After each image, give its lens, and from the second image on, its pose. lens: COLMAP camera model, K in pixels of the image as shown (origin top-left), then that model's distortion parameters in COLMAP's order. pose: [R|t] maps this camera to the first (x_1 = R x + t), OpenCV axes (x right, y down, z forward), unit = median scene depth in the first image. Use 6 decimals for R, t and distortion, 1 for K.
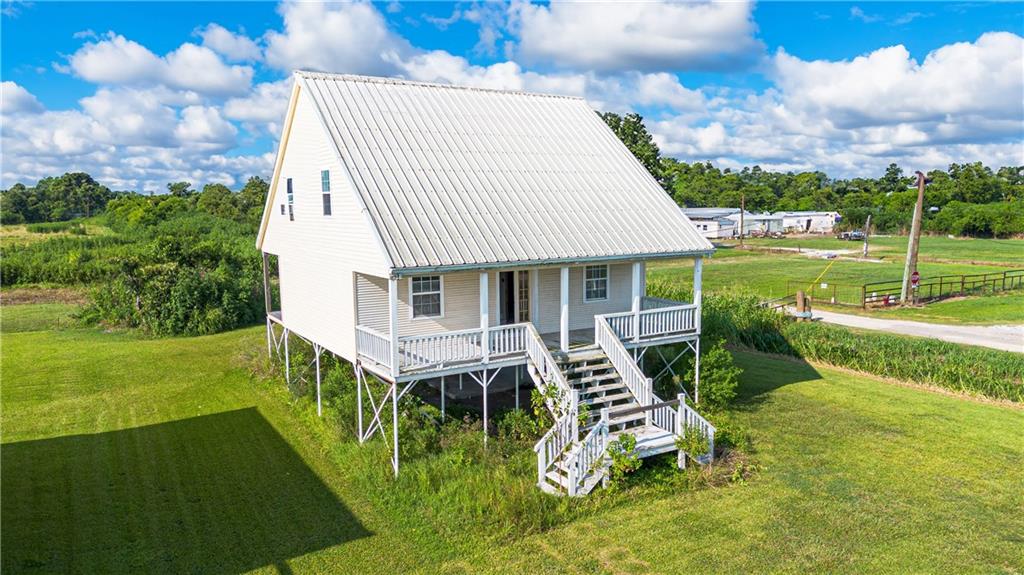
lens RADIAL K [[708.7, 0, 512.4], [0, 708.7, 291.0], [0, 0, 1]] dist [0.011323, 0.001404]
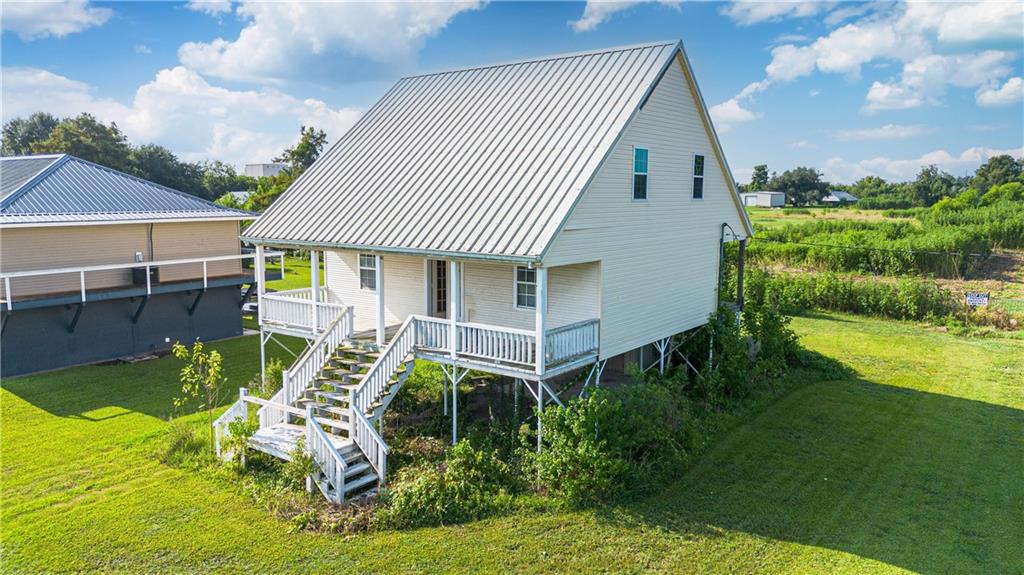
lens RADIAL K [[708.7, 0, 516.8], [0, 708.7, 282.5], [0, 0, 1]] dist [0.011323, 0.001404]
pose [[0.371865, 0.130259, -0.919103, 0.777844], [-0.114450, 0.988985, 0.093857, -0.083501], [0.921205, 0.070289, 0.382677, 0.605374]]
